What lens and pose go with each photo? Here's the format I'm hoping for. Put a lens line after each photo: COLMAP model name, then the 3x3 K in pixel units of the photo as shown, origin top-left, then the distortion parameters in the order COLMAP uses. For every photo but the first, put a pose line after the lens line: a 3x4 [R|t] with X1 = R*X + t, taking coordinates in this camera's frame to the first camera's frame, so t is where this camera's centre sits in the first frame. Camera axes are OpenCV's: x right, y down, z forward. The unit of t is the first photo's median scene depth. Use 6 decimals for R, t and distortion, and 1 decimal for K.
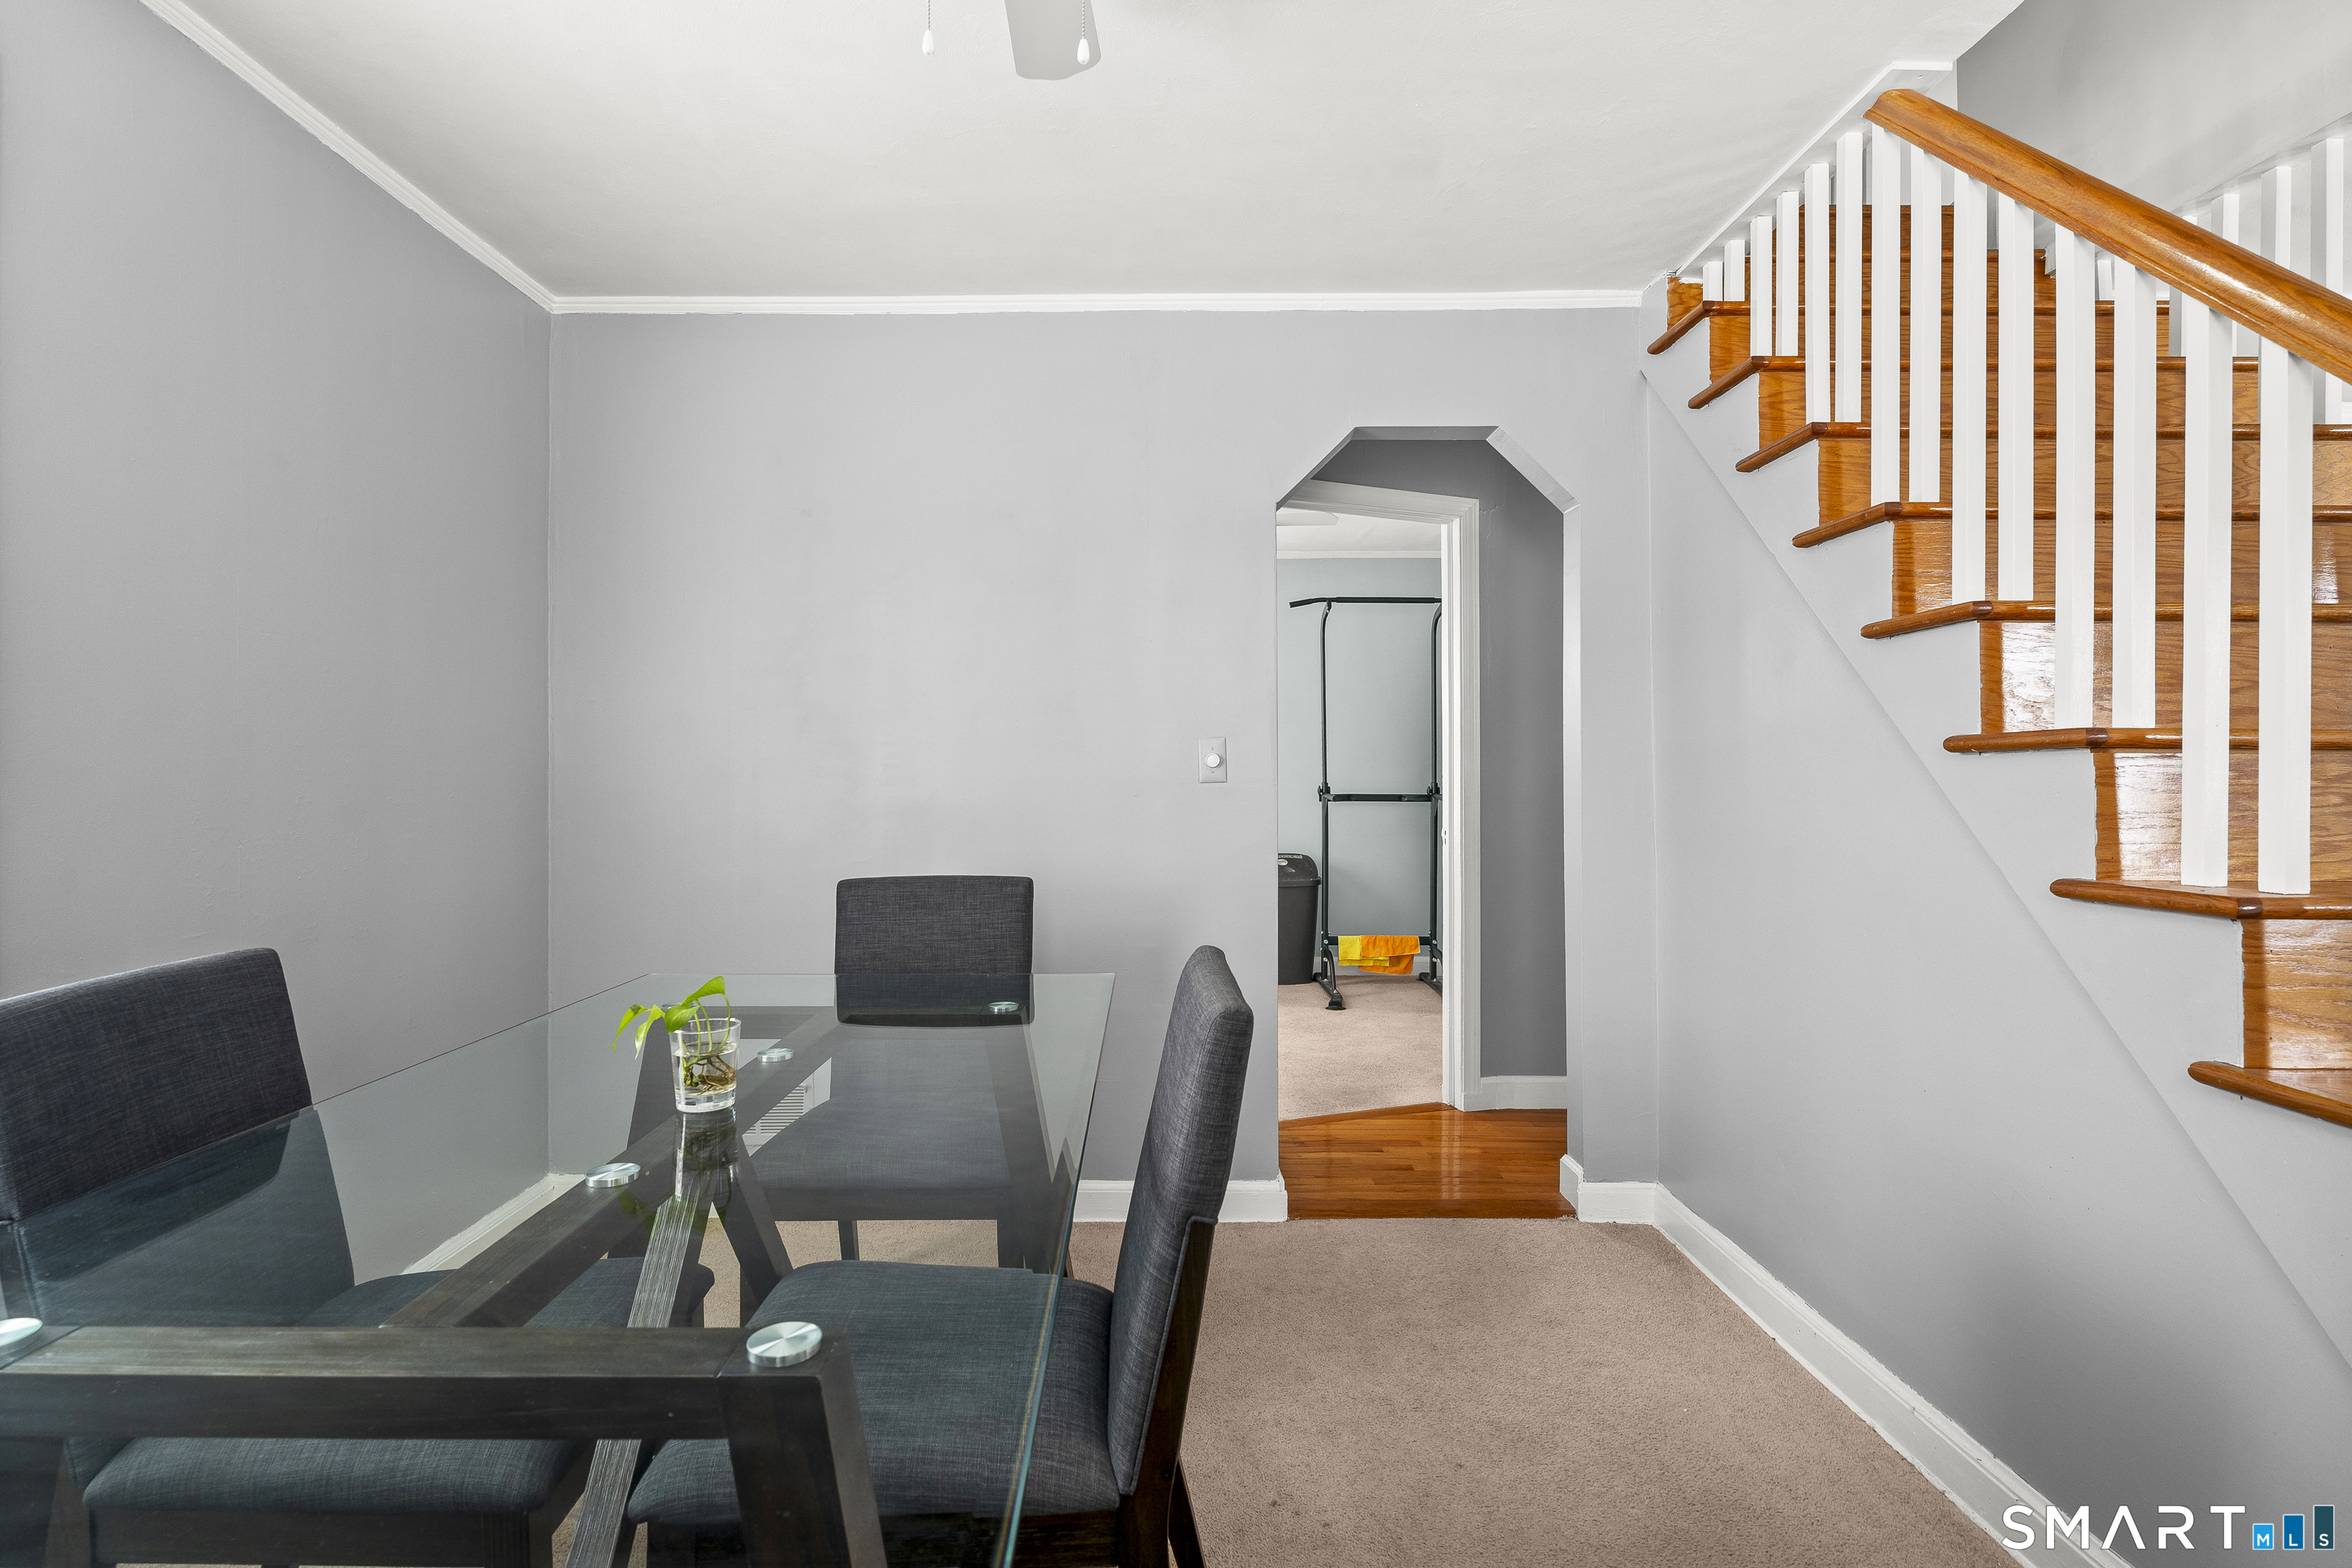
lens RADIAL K [[1189.3, 0, 1169.5], [0, 1189.3, 762.9], [0, 0, 1]] dist [-0.003342, 0.000625]
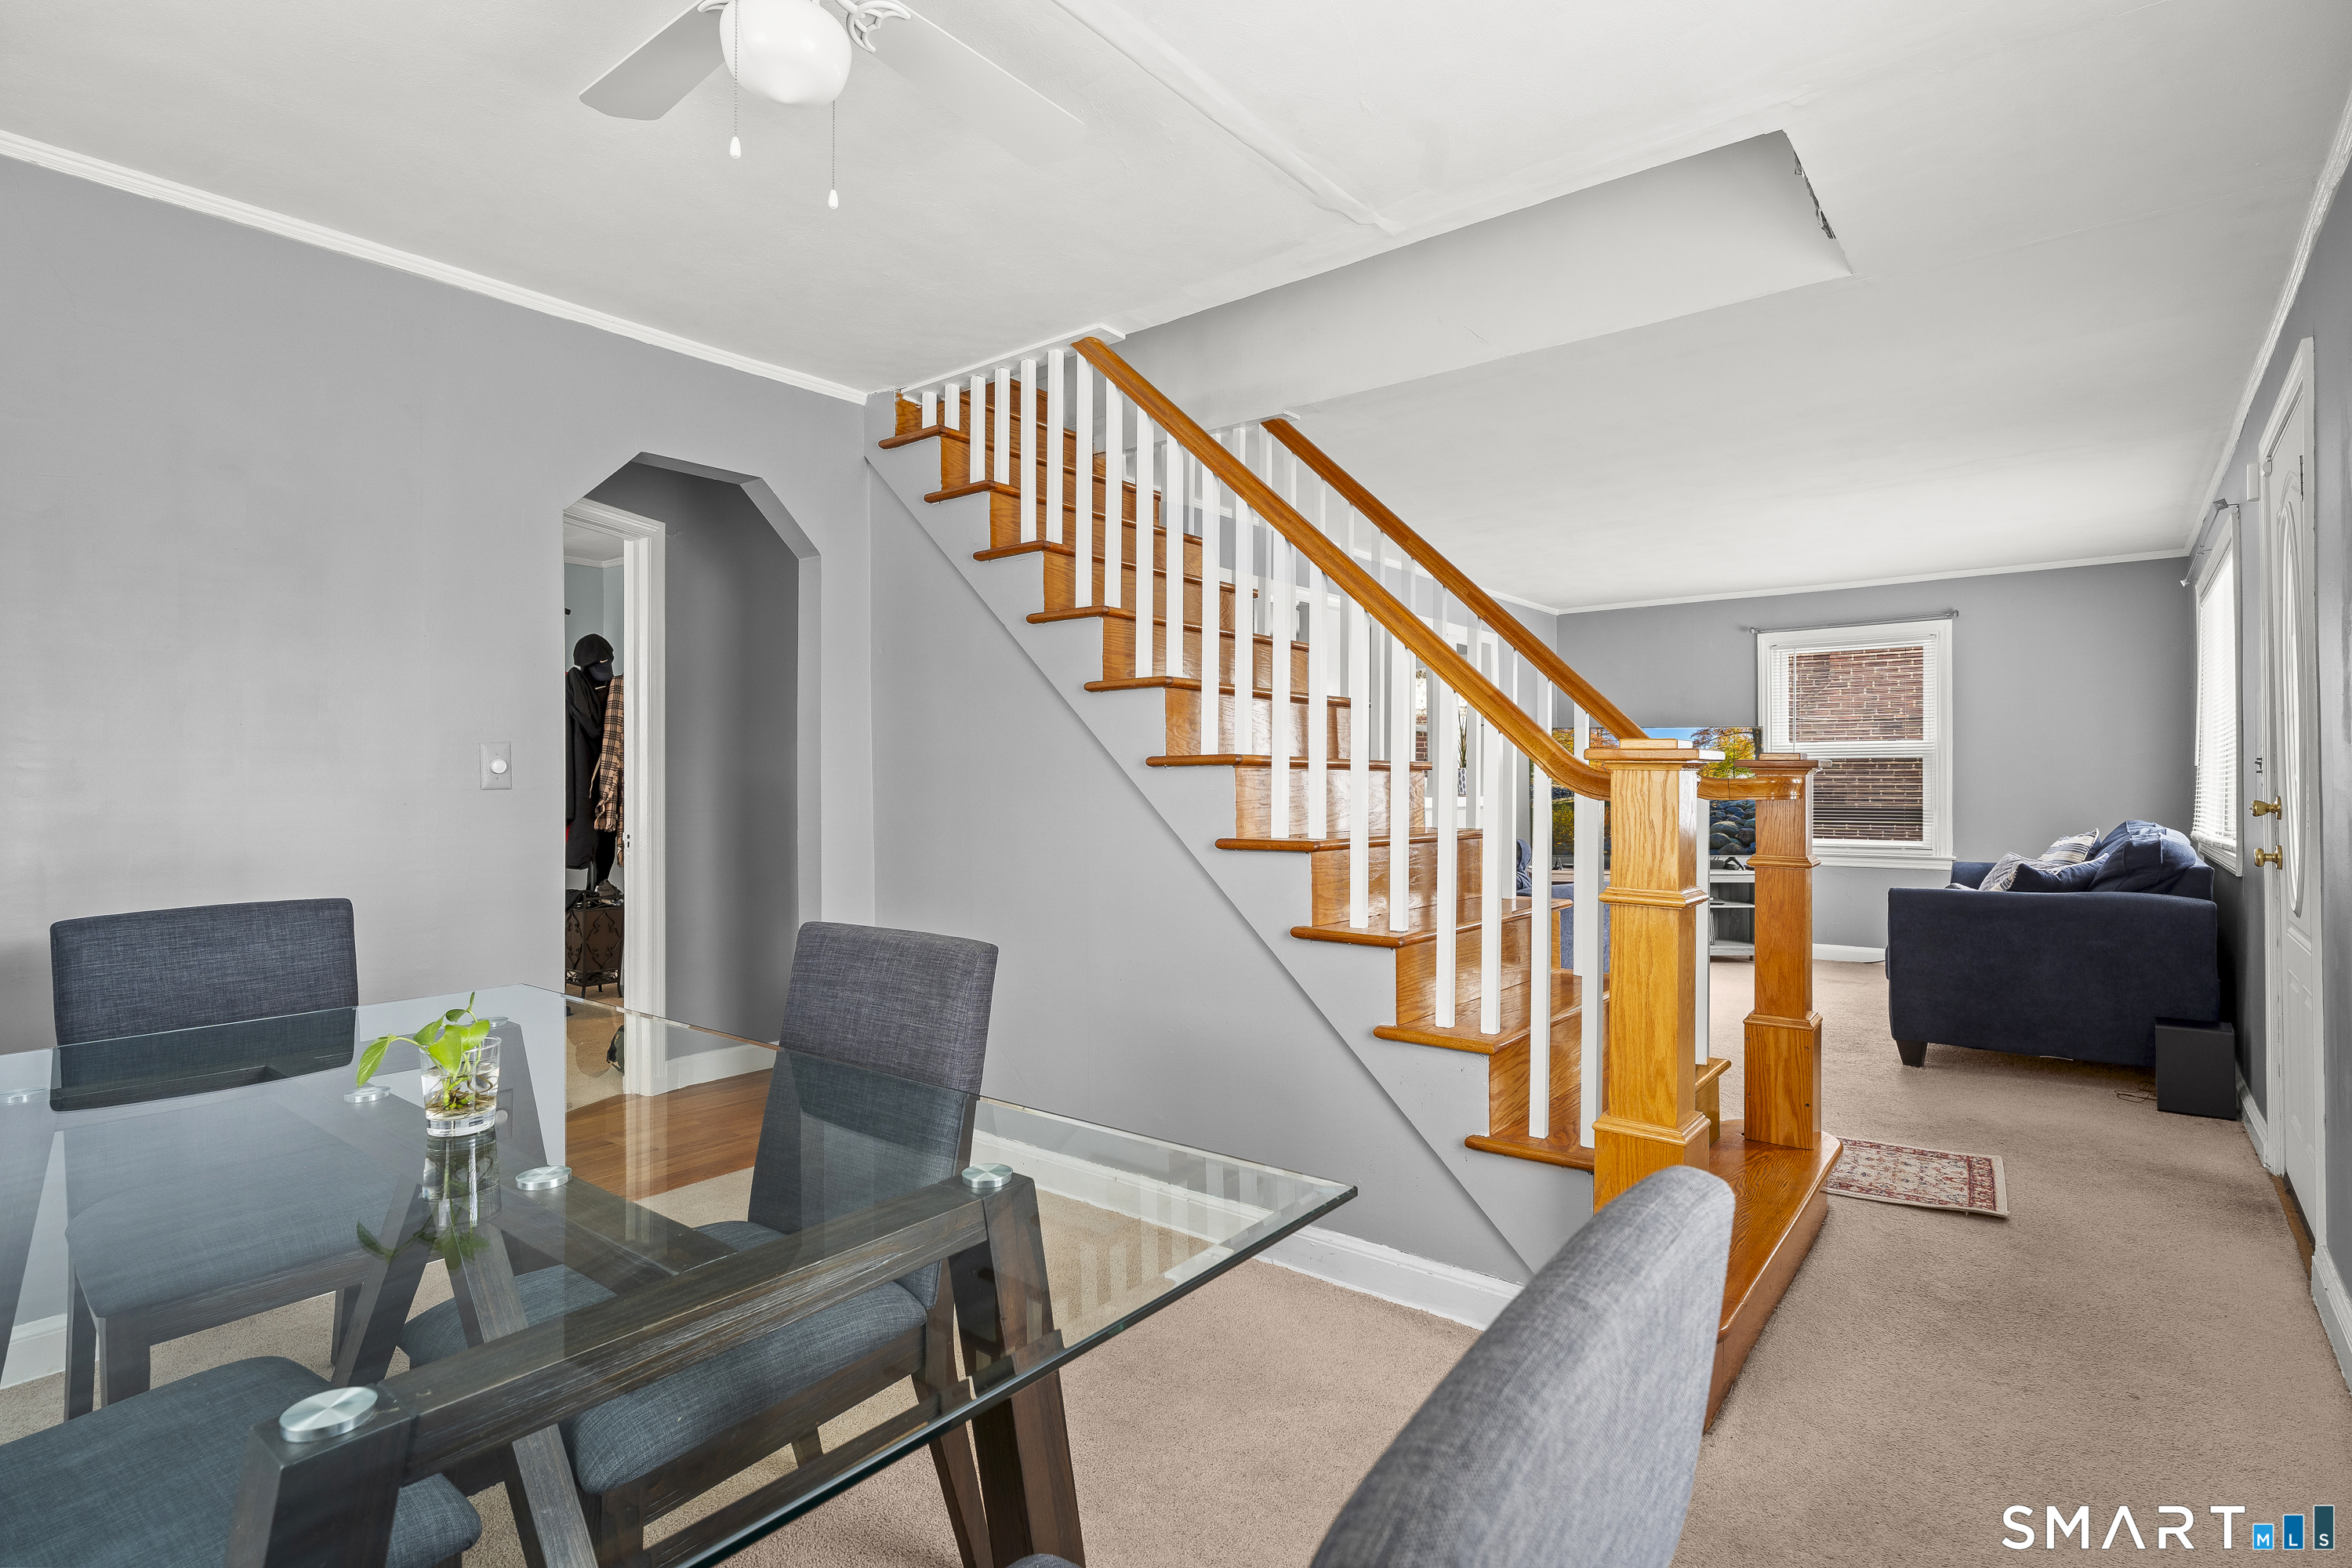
lens RADIAL K [[1181.5, 0, 1162.9], [0, 1181.5, 763.1], [0, 0, 1]] dist [0.001053, 0.012252]
pose [[0.621465, 0.008929, 0.783391, -0.432025], [-0.006801, 0.999959, -0.006002, -0.002902], [-0.783413, -0.001598, 0.621500, -0.023003]]
